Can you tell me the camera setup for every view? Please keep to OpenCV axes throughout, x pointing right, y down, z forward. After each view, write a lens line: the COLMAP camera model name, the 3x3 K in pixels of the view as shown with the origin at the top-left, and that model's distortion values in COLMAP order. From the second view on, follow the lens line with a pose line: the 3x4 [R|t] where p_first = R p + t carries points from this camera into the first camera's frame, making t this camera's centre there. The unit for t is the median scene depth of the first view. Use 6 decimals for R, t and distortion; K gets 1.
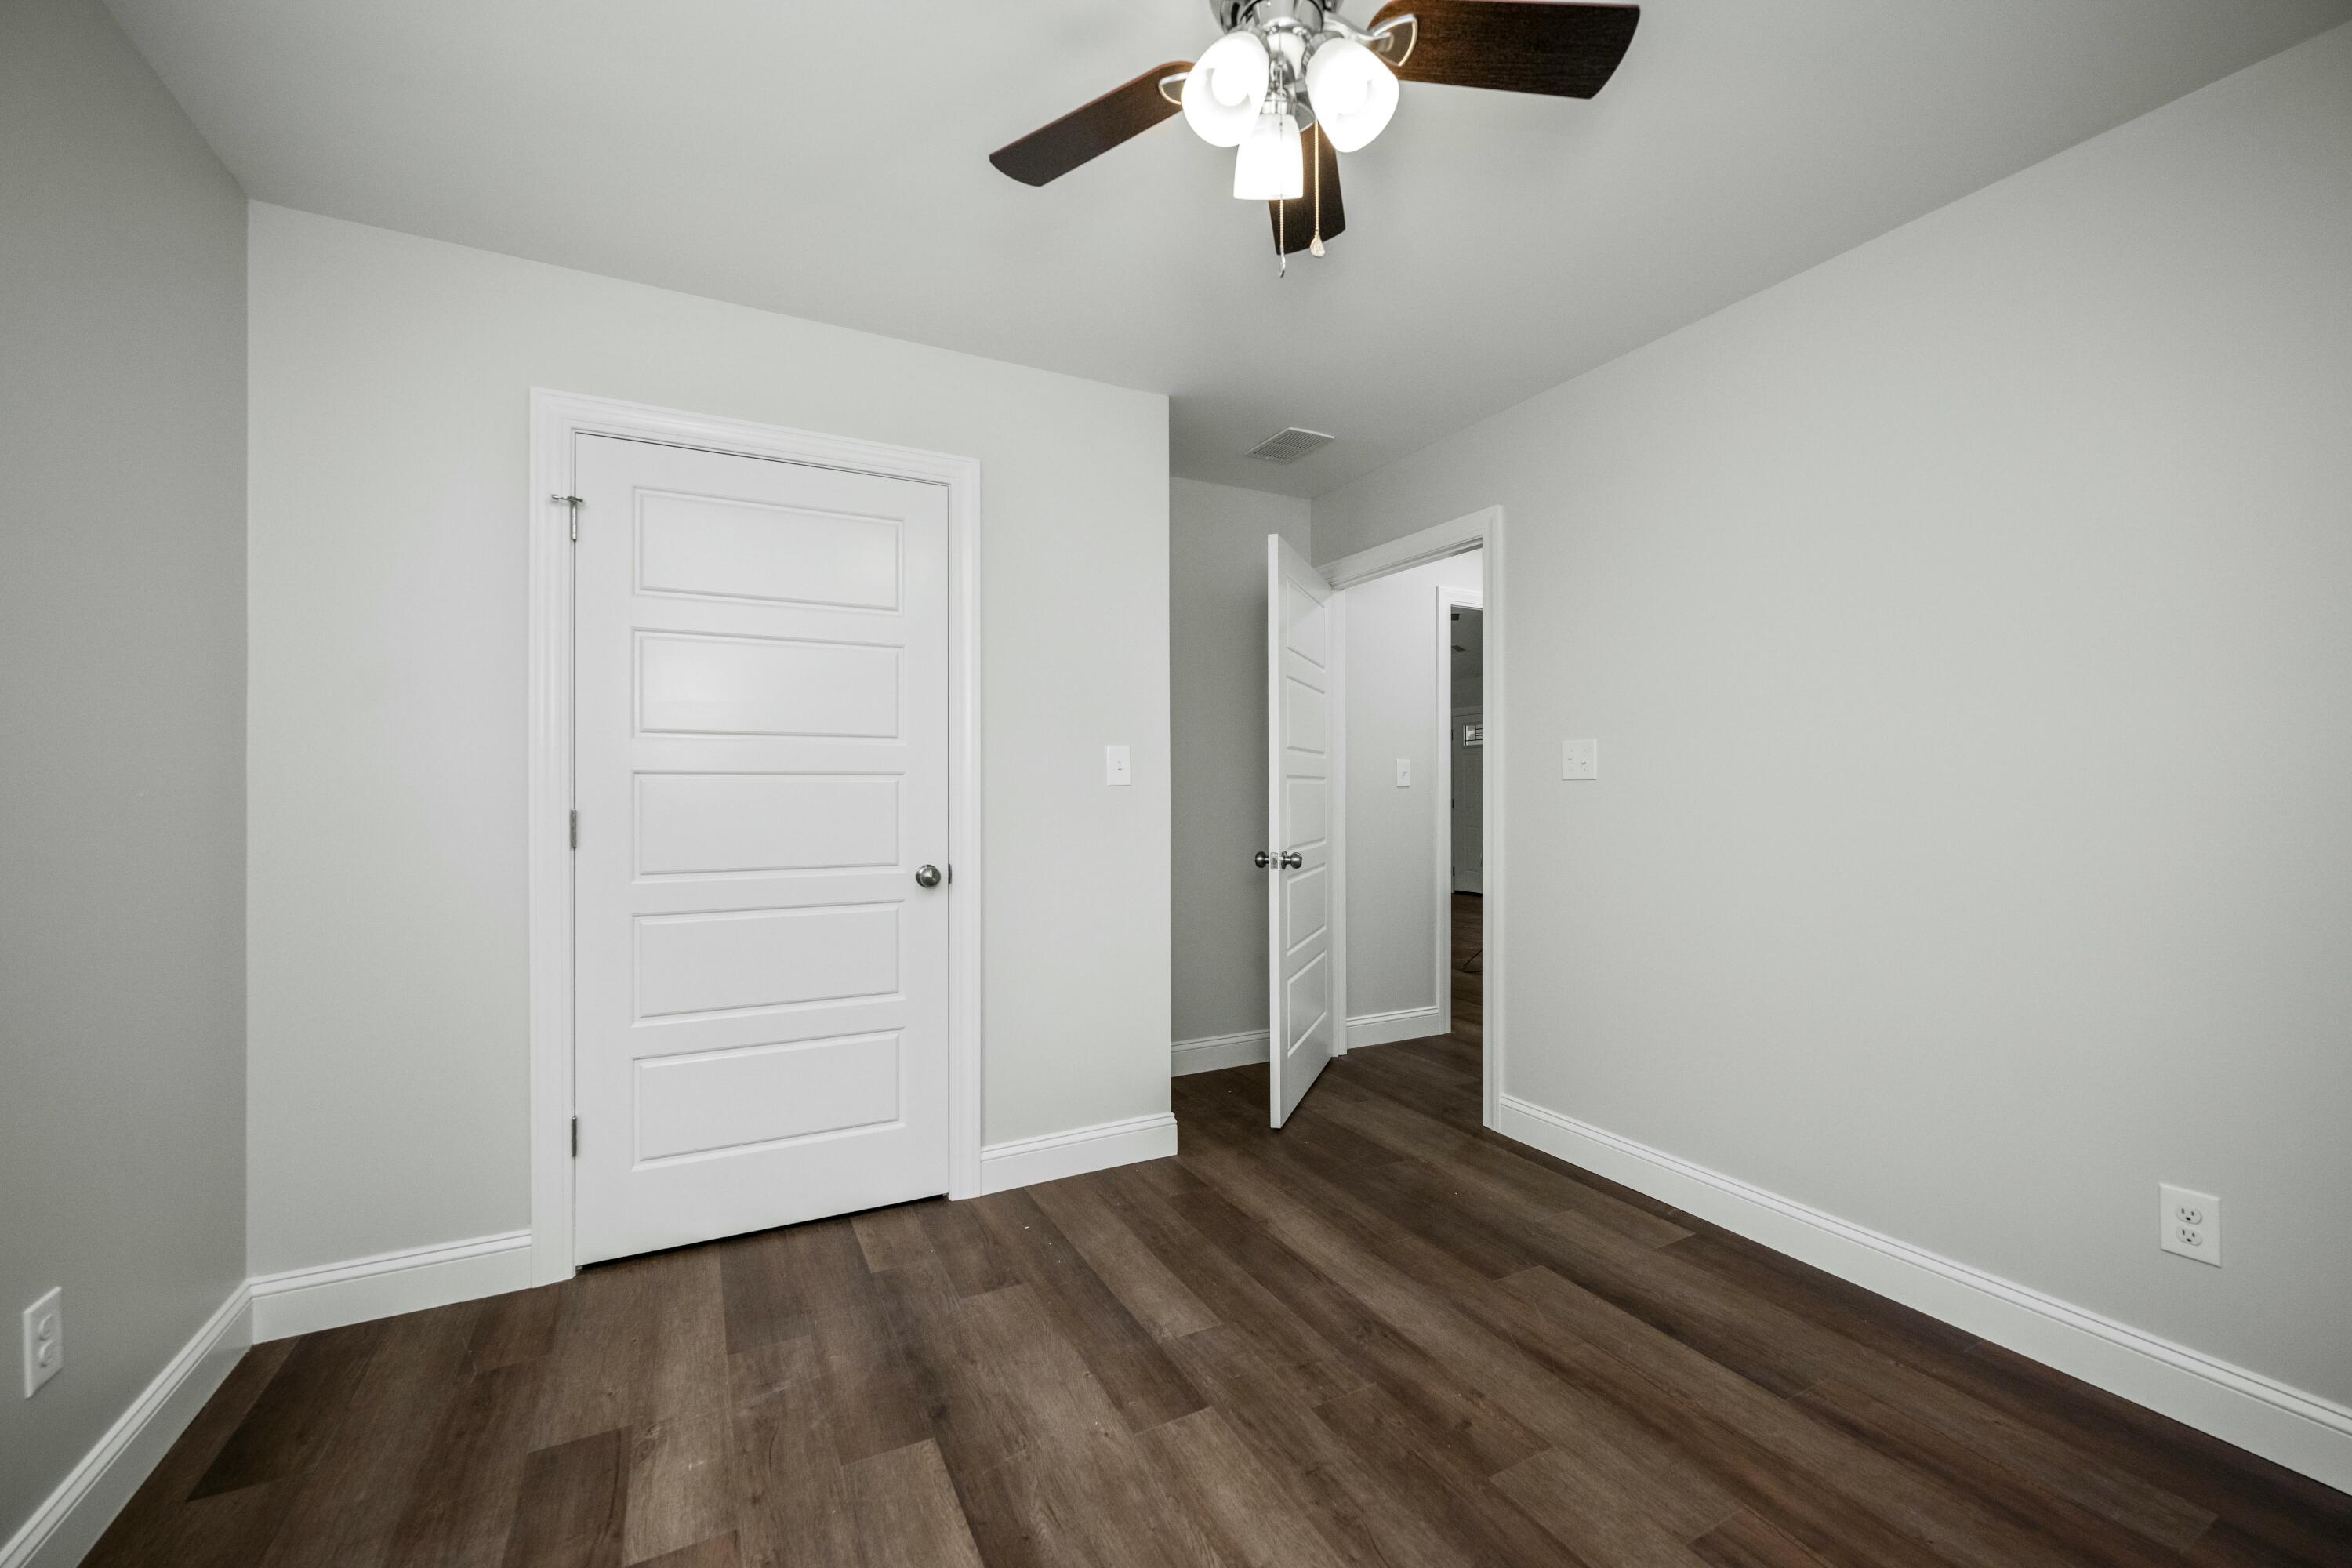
lens RADIAL K [[946.8, 0, 1181.0], [0, 946.8, 797.3], [0, 0, 1]] dist [-0.001694, 0.000065]
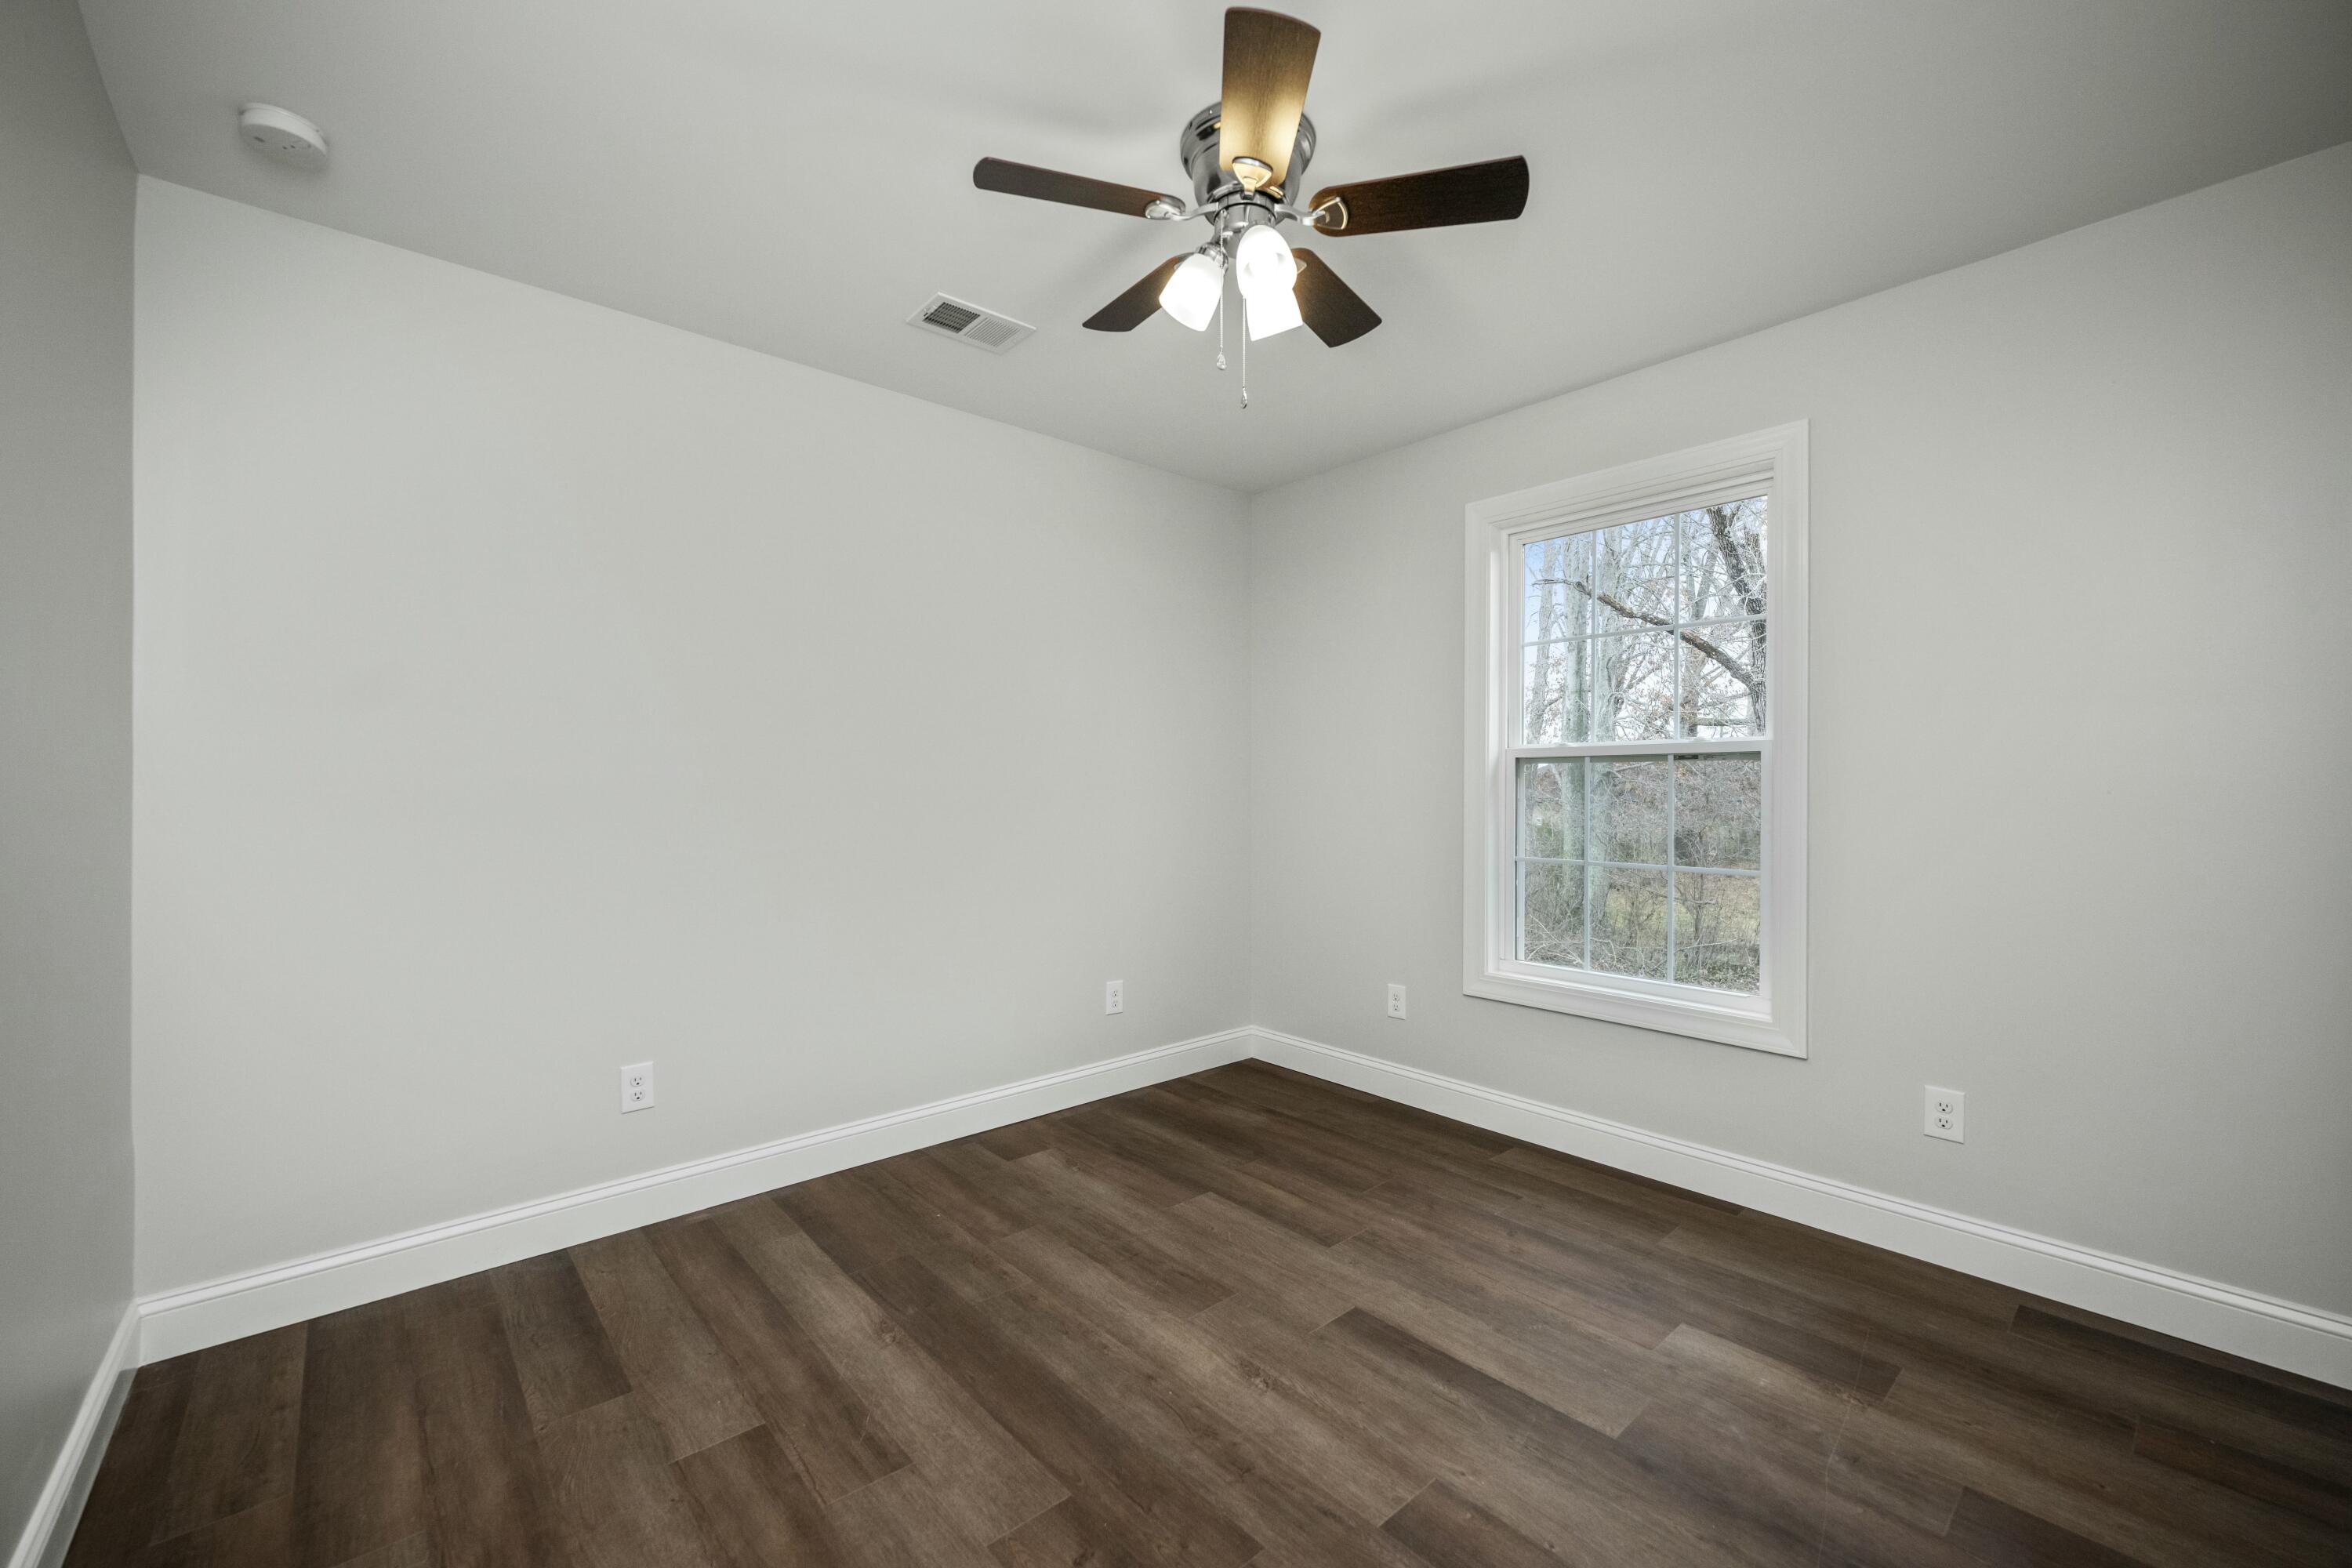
lens RADIAL K [[946.8, 0, 1181.0], [0, 946.8, 797.3], [0, 0, 1]] dist [-0.001694, 0.000065]
pose [[-0.972833, 0.004238, -0.231470, 0.433803], [0.000285, 0.999854, 0.017111, -0.018543], [0.231509, 0.016580, -0.972692, 1.947029]]
